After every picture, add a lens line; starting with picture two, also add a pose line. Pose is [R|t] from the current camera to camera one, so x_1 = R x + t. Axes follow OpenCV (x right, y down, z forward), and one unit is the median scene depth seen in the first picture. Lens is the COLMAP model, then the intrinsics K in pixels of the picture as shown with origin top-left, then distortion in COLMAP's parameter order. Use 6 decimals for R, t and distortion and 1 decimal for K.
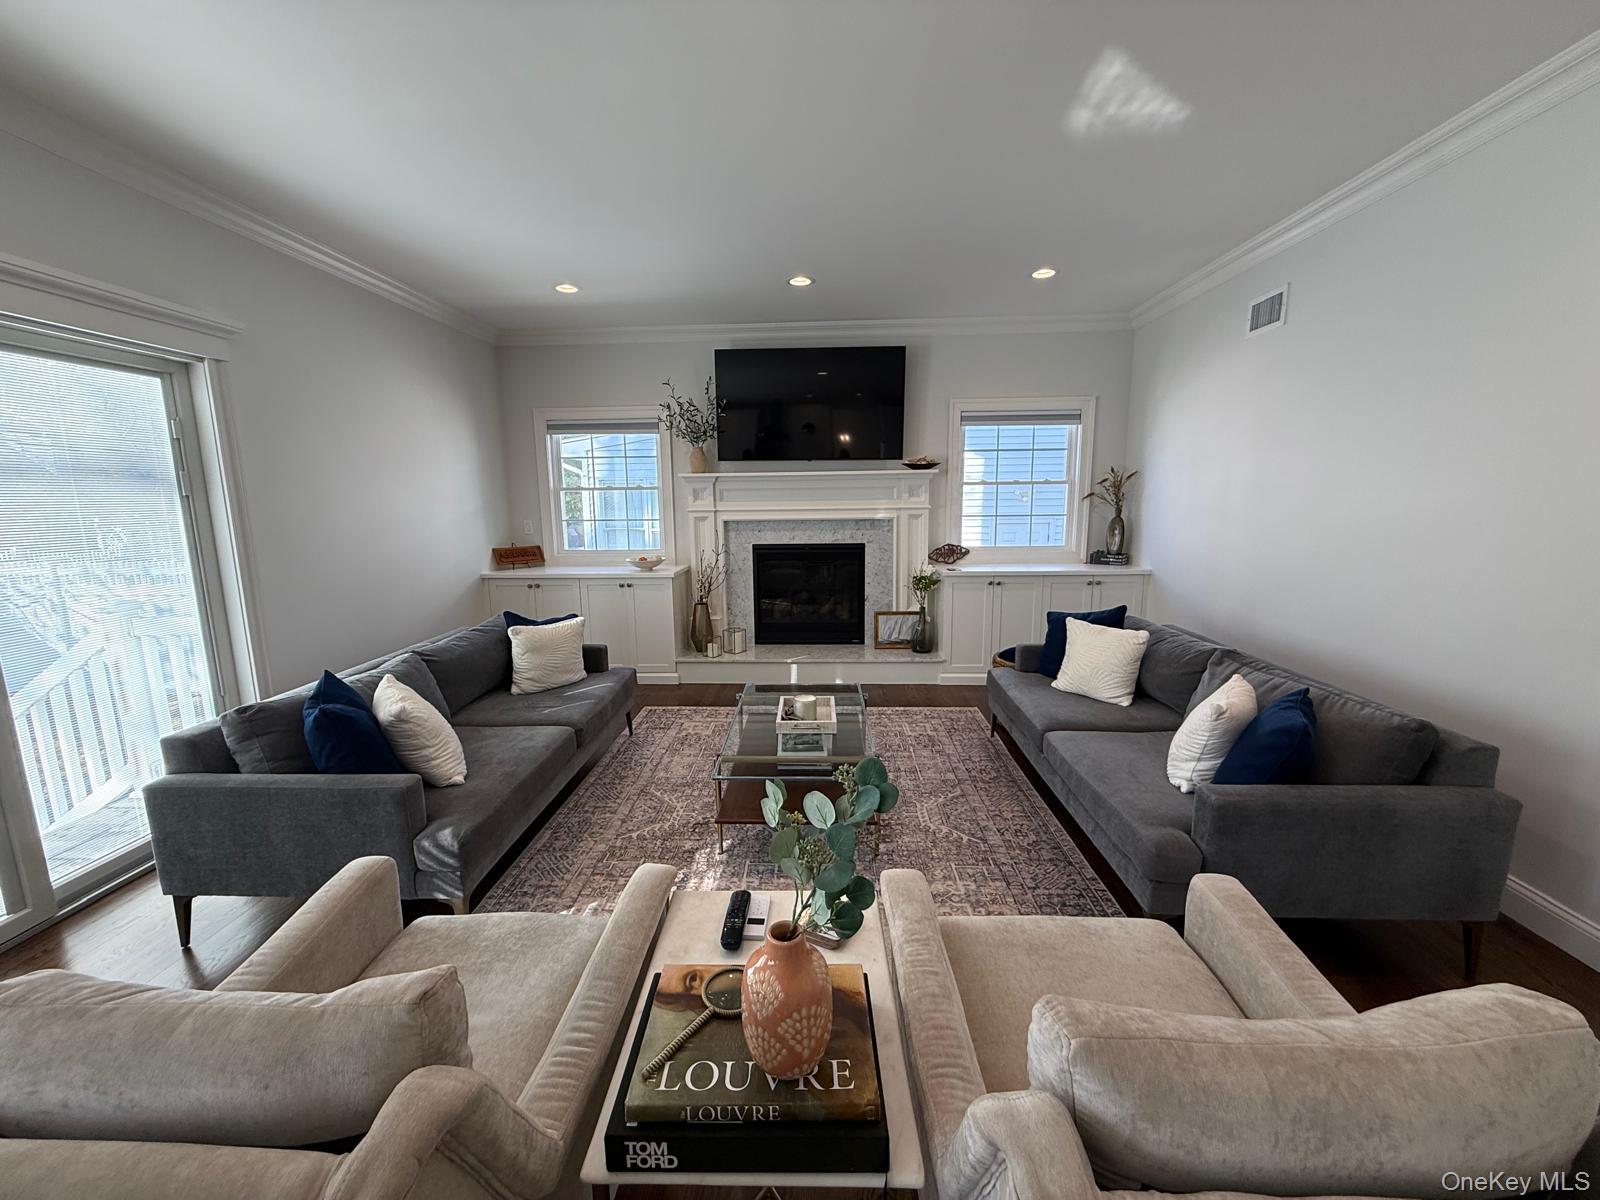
lens RADIAL K [[637.4, 0, 798.8], [0, 637.4, 597.9], [0, 0, 1]] dist [-0.000189, -0.000450]
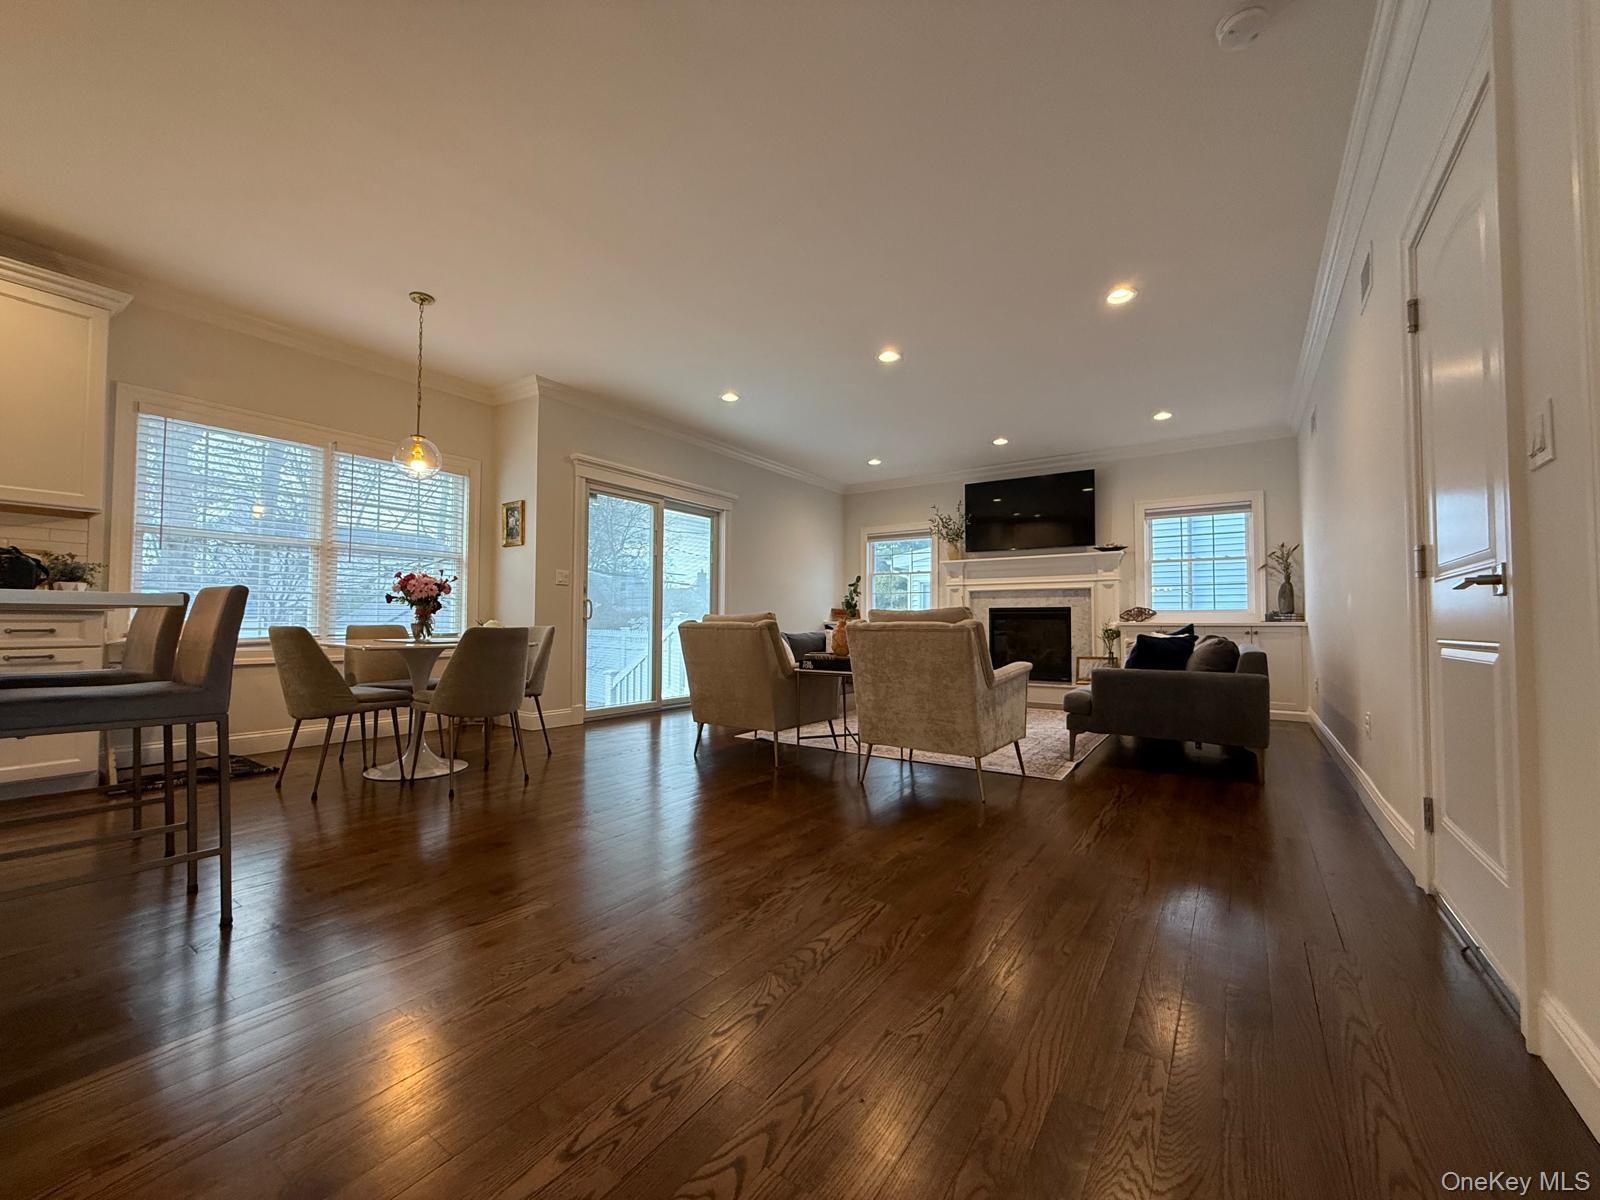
lens RADIAL K [[637.4, 0, 798.3], [0, 637.4, 601.7], [0, 0, 1]] dist [-0.000189, -0.000450]
pose [[0.848743, -0.002649, -0.528799, 0.341432], [-0.097334, 0.982119, -0.161146, 0.188357], [0.519771, 0.188242, 0.833309, -0.470243]]
